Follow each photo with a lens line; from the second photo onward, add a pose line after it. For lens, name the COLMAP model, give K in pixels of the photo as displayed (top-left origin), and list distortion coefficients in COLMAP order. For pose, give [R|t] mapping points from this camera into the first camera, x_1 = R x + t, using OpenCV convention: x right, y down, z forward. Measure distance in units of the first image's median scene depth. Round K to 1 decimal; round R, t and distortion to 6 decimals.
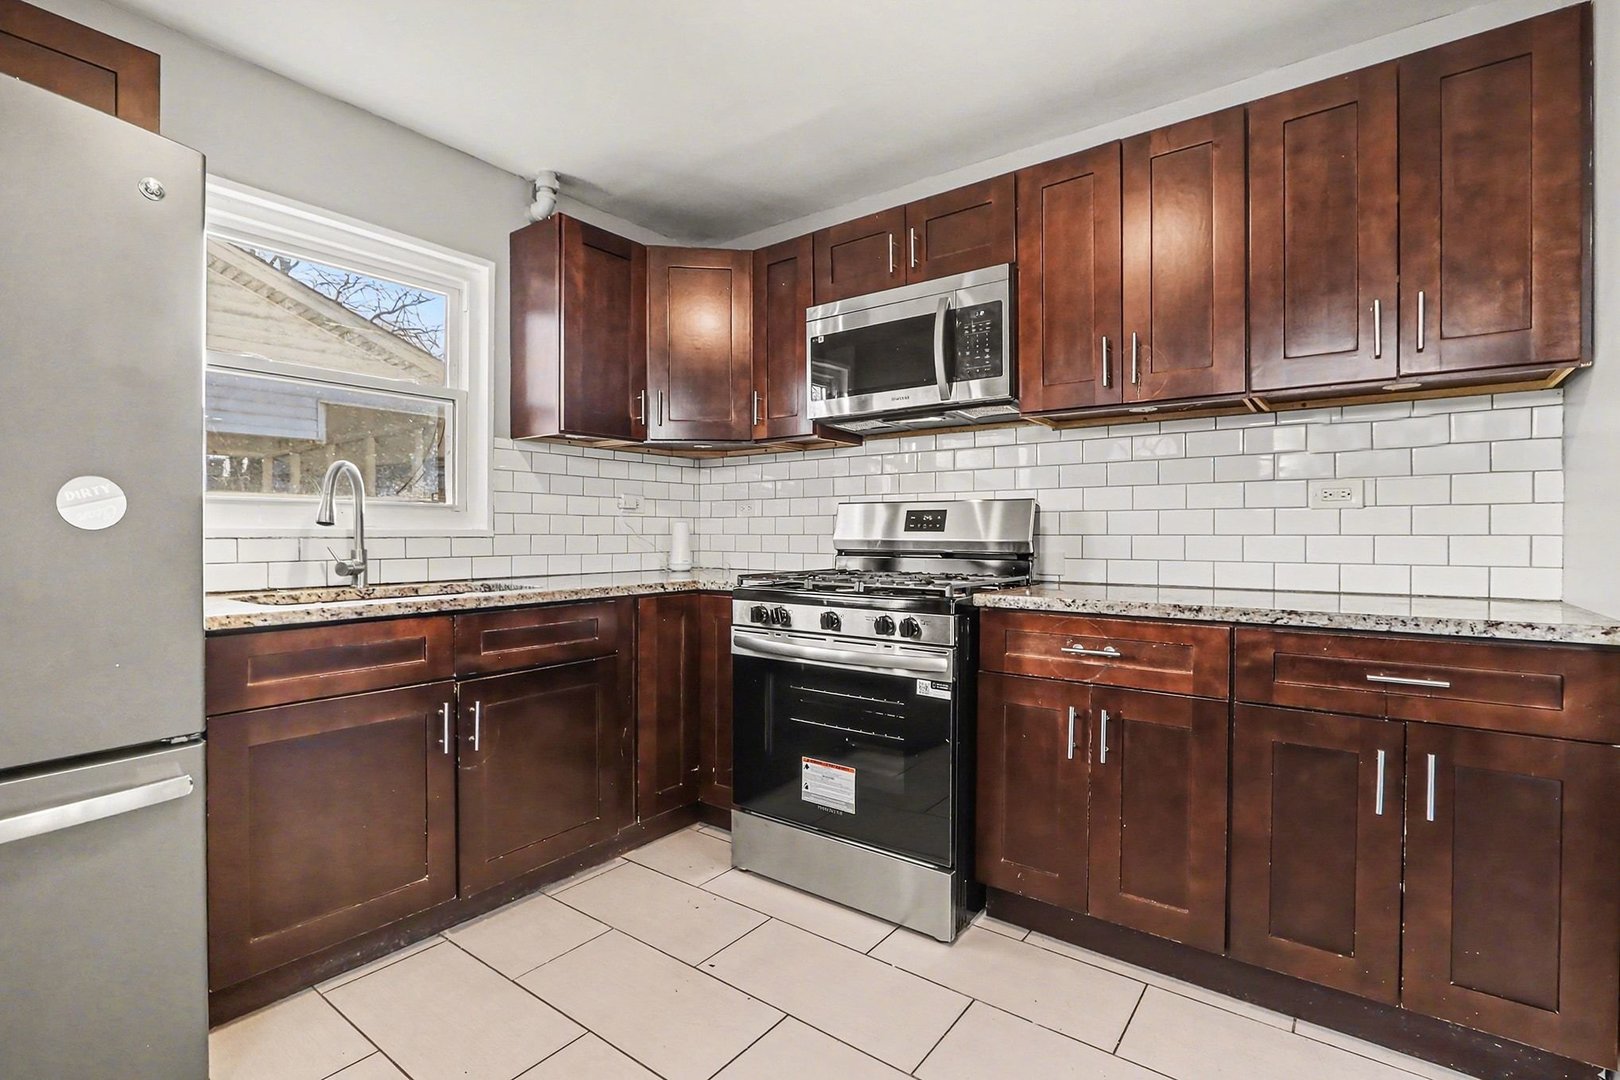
lens RADIAL K [[747.1, 0, 799.7], [0, 747.1, 538.1], [0, 0, 1]] dist [-0.004992, -0.000203]
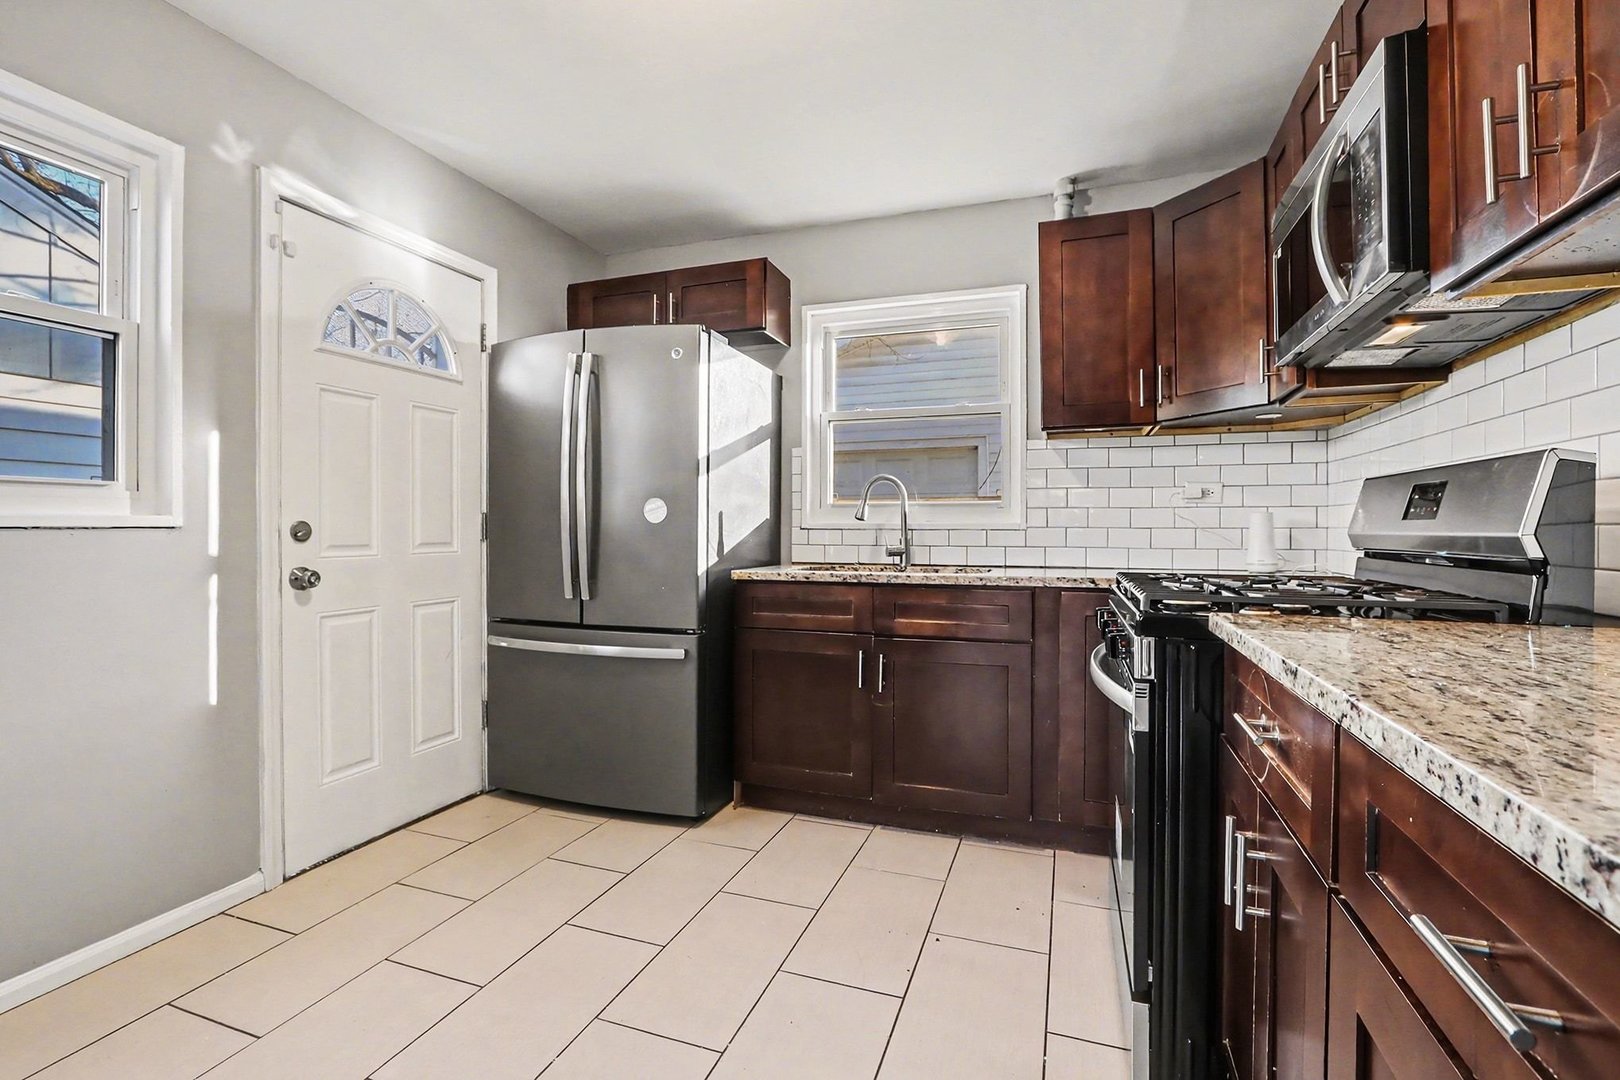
lens RADIAL K [[747.1, 0, 798.3], [0, 747.1, 529.5], [0, 0, 1]] dist [-0.004992, -0.000203]
pose [[0.298720, -0.001202, -0.954340, 0.658853], [-0.008968, 0.999952, -0.004067, 0.006733], [0.954299, 0.009774, 0.298695, 0.405770]]
